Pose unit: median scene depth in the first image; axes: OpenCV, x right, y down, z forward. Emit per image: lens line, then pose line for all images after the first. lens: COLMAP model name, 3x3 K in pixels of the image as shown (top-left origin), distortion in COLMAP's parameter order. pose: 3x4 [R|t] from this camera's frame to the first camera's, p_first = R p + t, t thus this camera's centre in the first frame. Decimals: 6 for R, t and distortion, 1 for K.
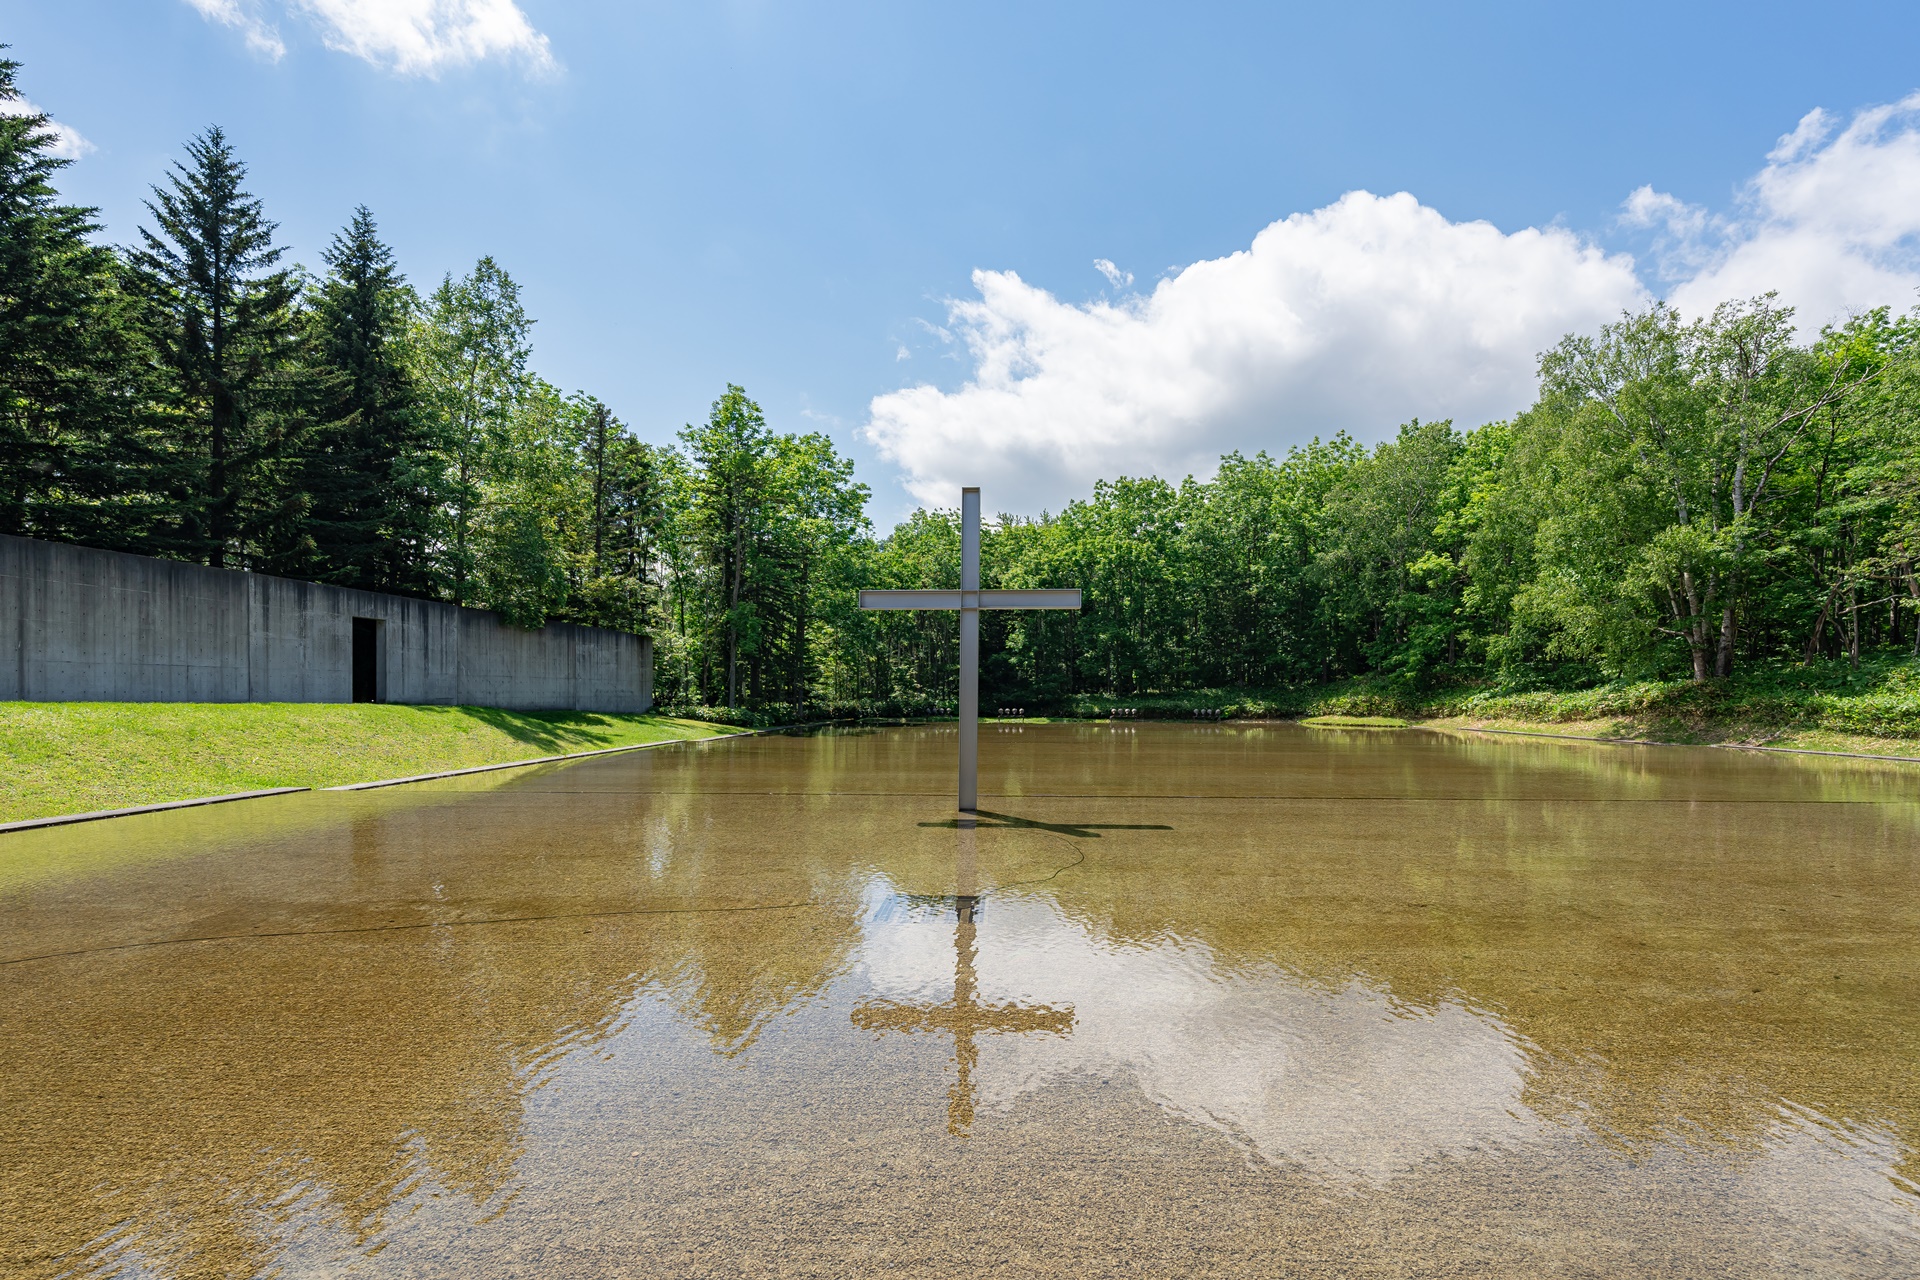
lens RADIAL K [[857.5, 0, 975.5], [0, 857.5, 676.8], [0, 0, 1]] dist [0.006918, -0.001098]
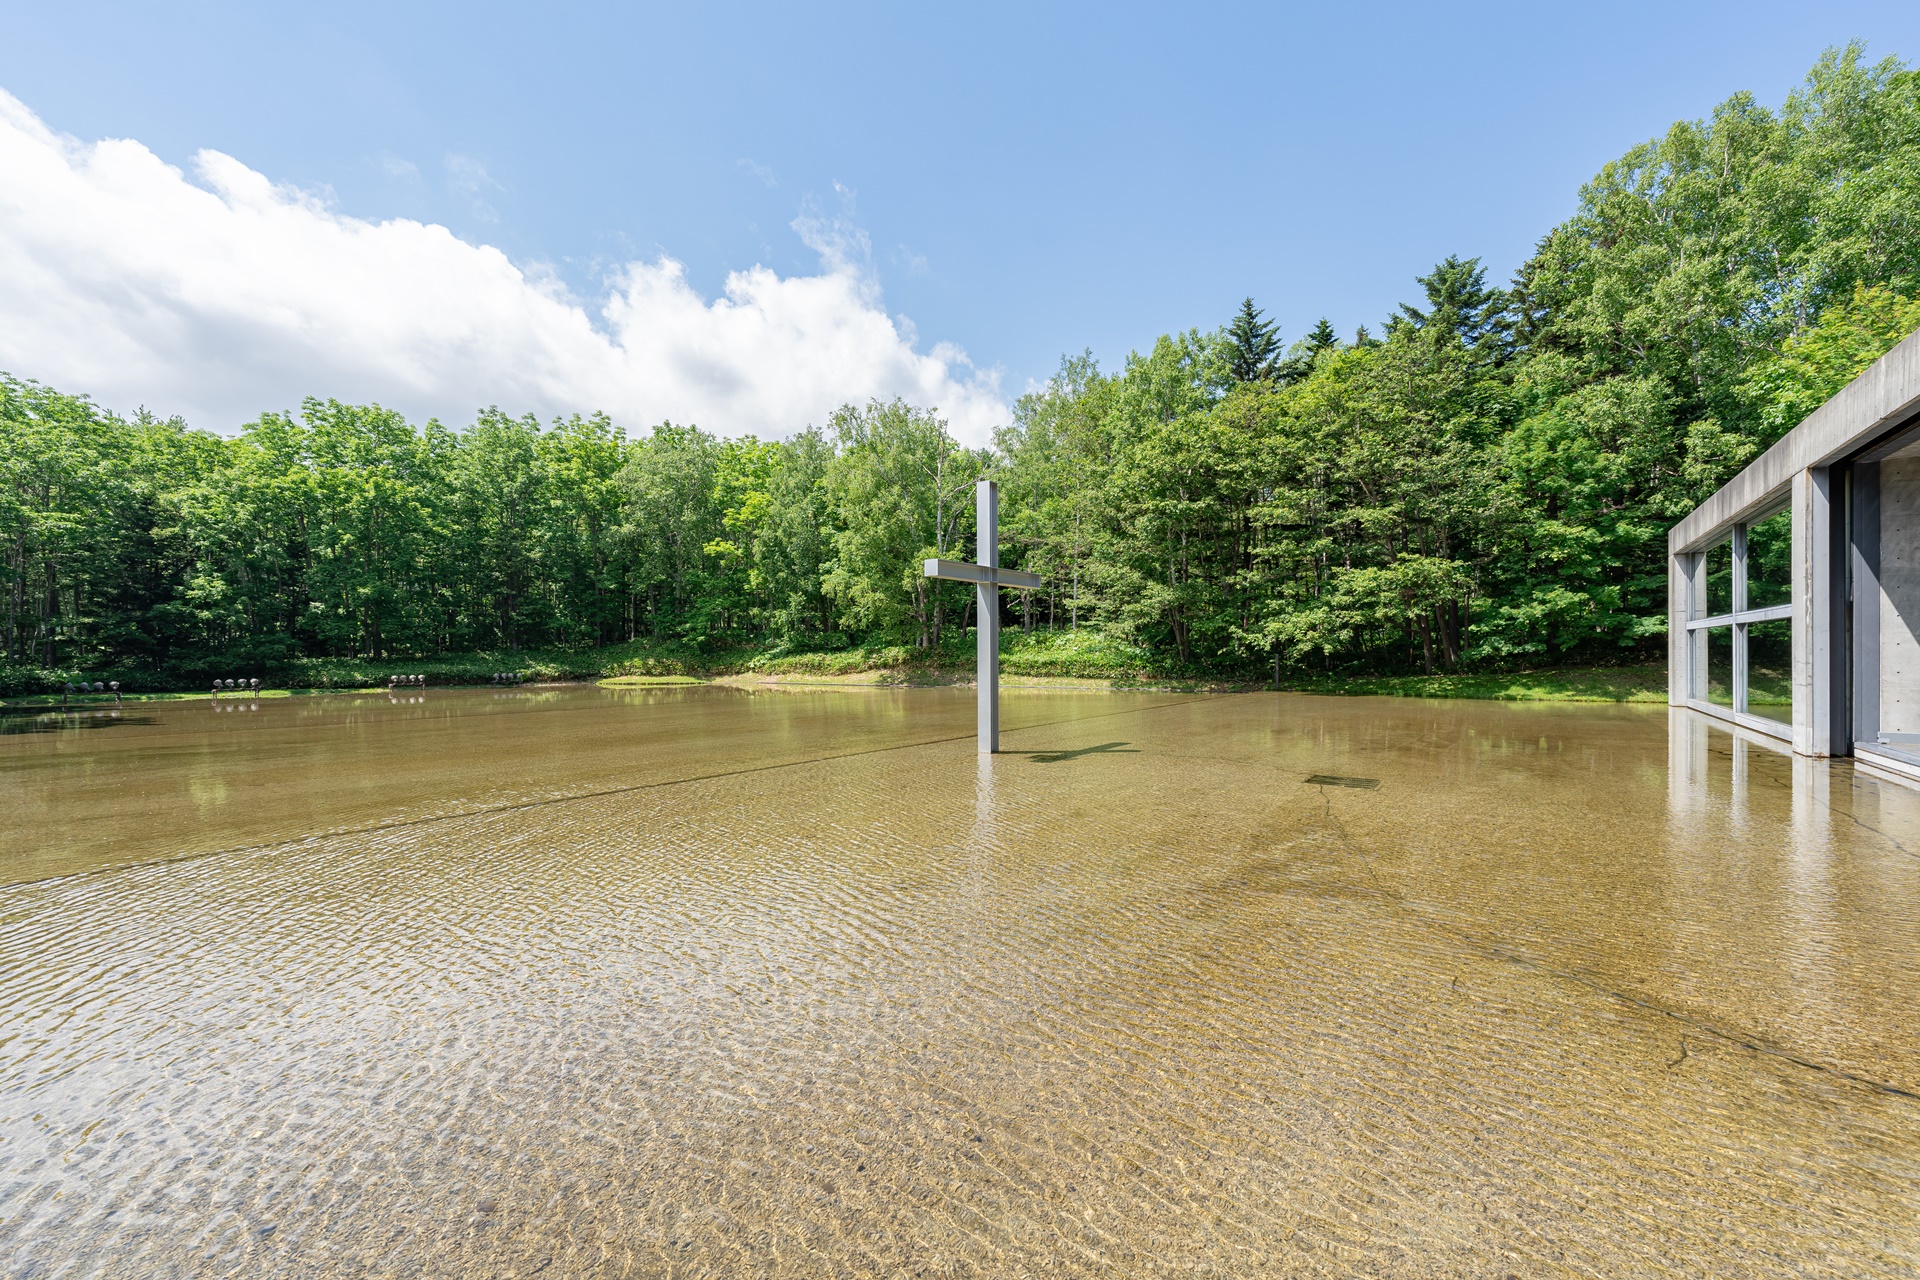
lens RADIAL K [[782.3, 0, 959.9], [0, 782.3, 651.2], [0, 0, 1]] dist [-0.004778, -0.000203]
pose [[0.544054, -0.001277, 0.839049, -0.287144], [-0.008678, 0.999937, 0.007149, 0.004185], [-0.839005, -0.011171, 0.544009, 0.165194]]
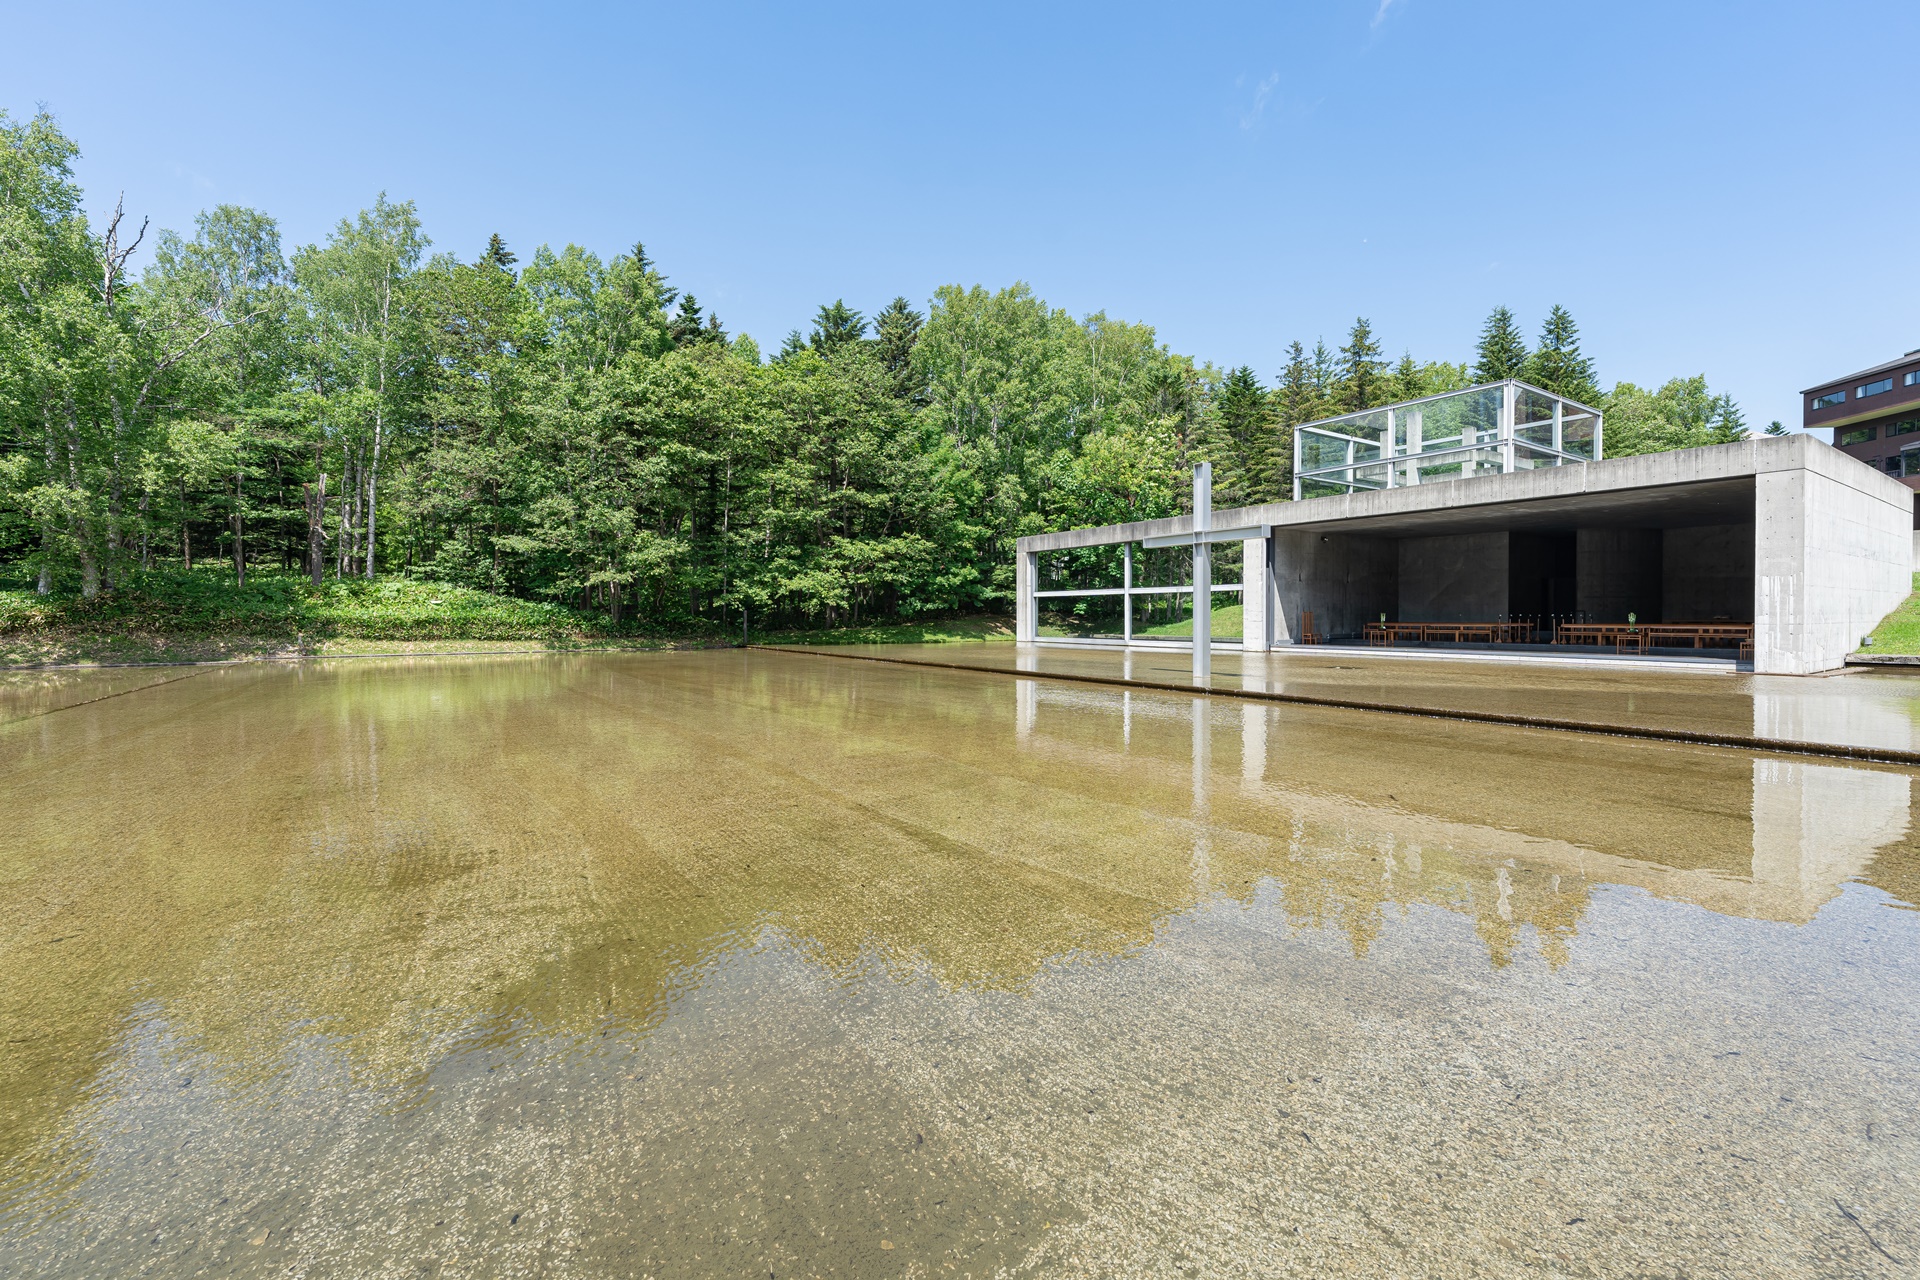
lens RADIAL K [[782.3, 0, 960.3], [0, 782.3, 635.1], [0, 0, 1]] dist [-0.004778, -0.000203]
pose [[-0.581142, -0.014275, 0.813677, -0.262332], [-0.010296, 0.999895, 0.010188, 0.028710], [-0.813737, -0.002456, -0.581228, 0.692744]]
